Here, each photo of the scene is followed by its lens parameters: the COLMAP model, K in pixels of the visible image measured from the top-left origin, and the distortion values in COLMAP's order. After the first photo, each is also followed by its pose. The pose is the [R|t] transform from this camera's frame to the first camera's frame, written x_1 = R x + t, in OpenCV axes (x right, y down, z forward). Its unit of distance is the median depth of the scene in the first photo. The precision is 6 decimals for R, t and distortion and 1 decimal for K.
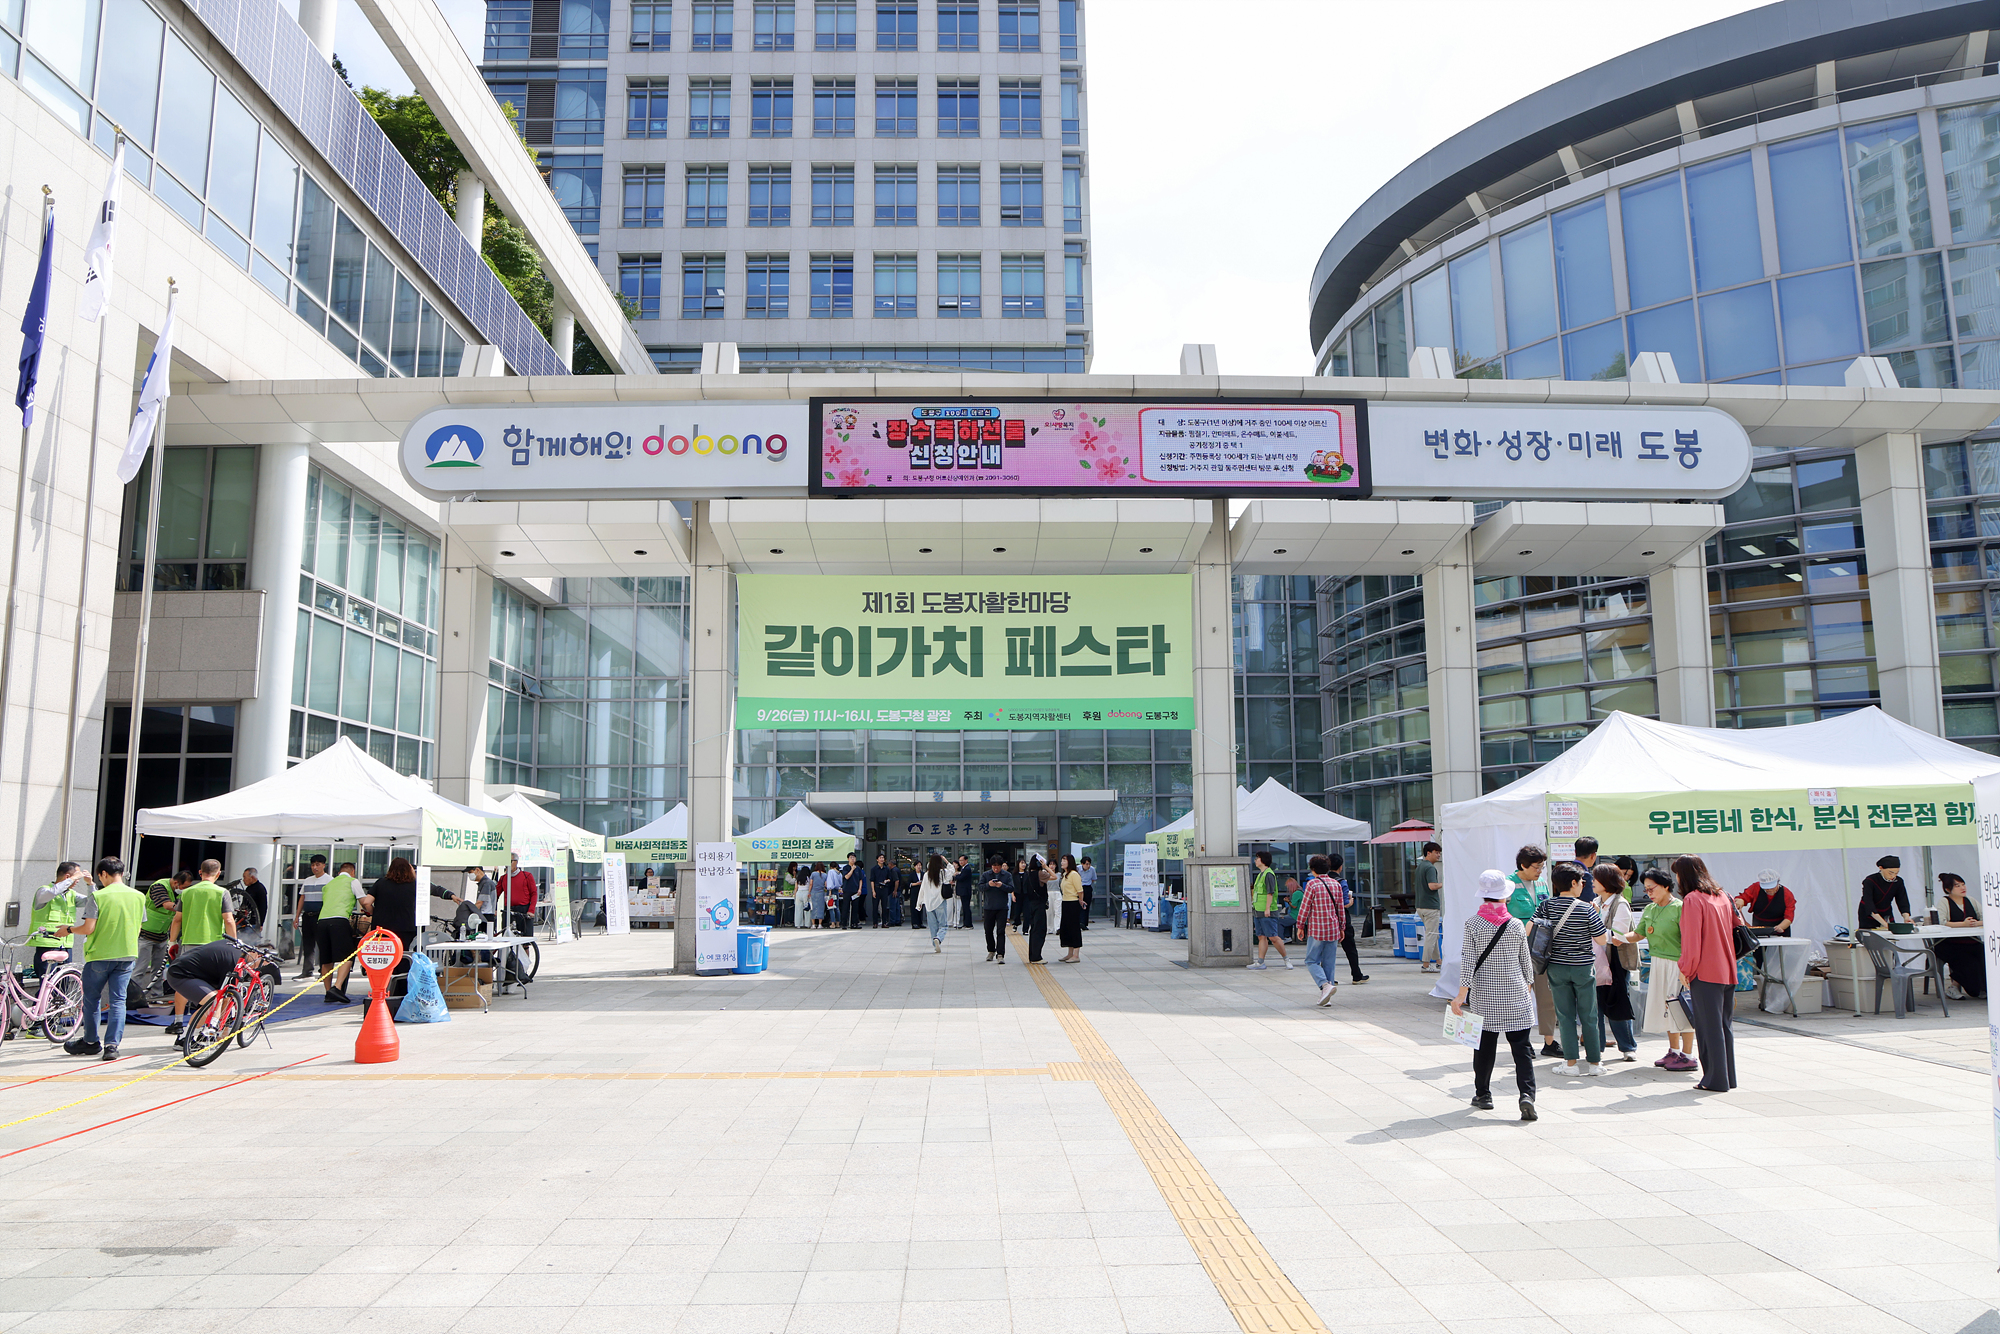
lens RADIAL K [[1402.1, 0, 1003.7], [0, 1402.1, 635.5], [0, 0, 1]] dist [-0.083226, 0.000457]
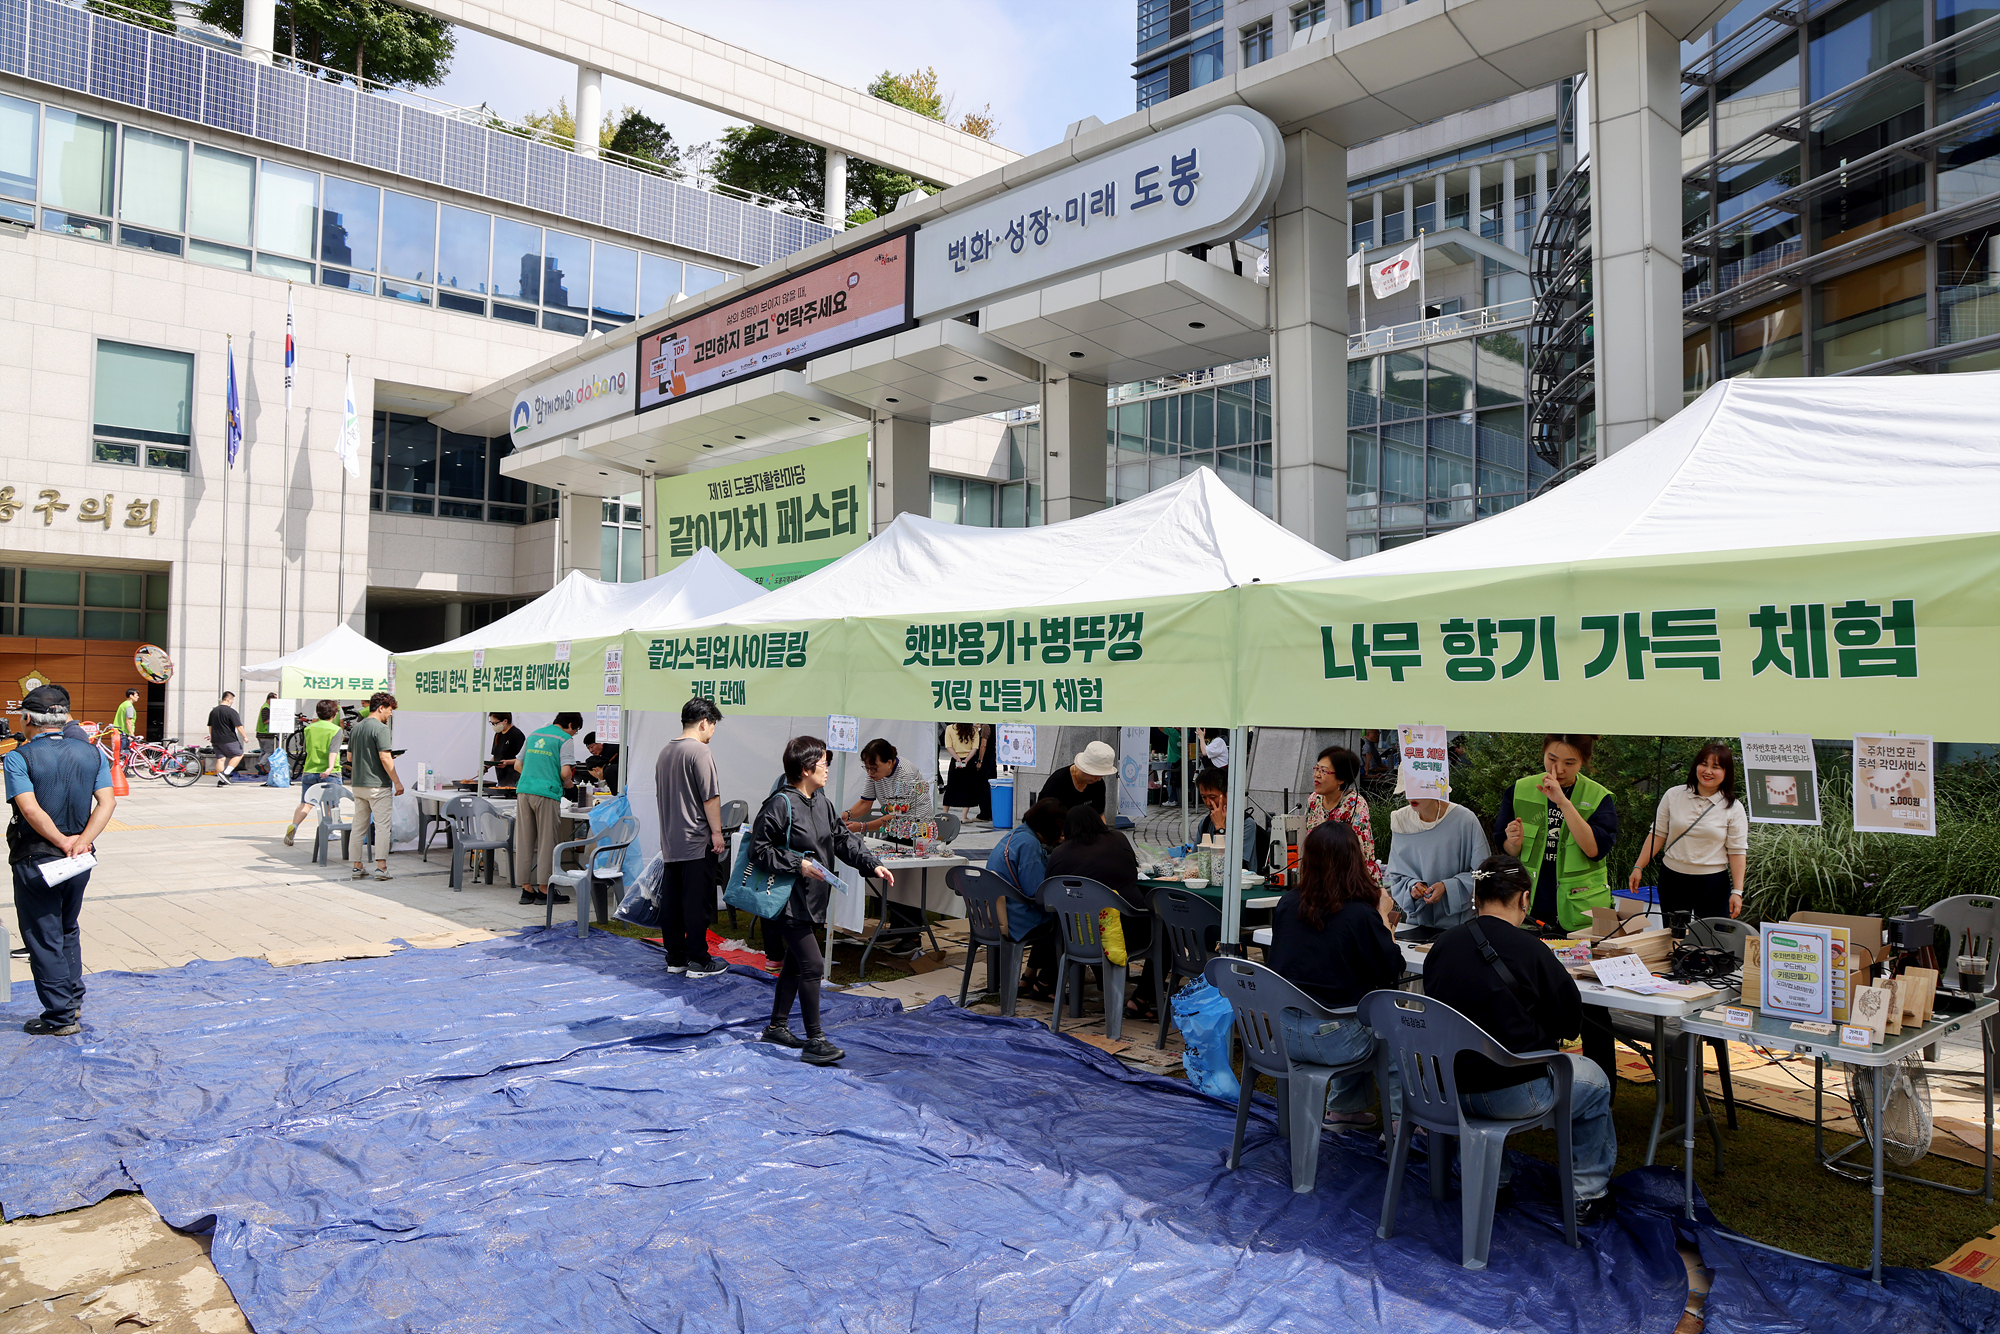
lens RADIAL K [[1402.1, 0, 1003.7], [0, 1402.1, 635.5], [0, 0, 1]] dist [-0.083226, 0.000457]
pose [[0.619978, -0.014673, -0.784482, 1.010184], [0.085688, 0.995111, 0.049108, 0.062687], [0.779926, -0.097667, 0.618204, 0.435832]]
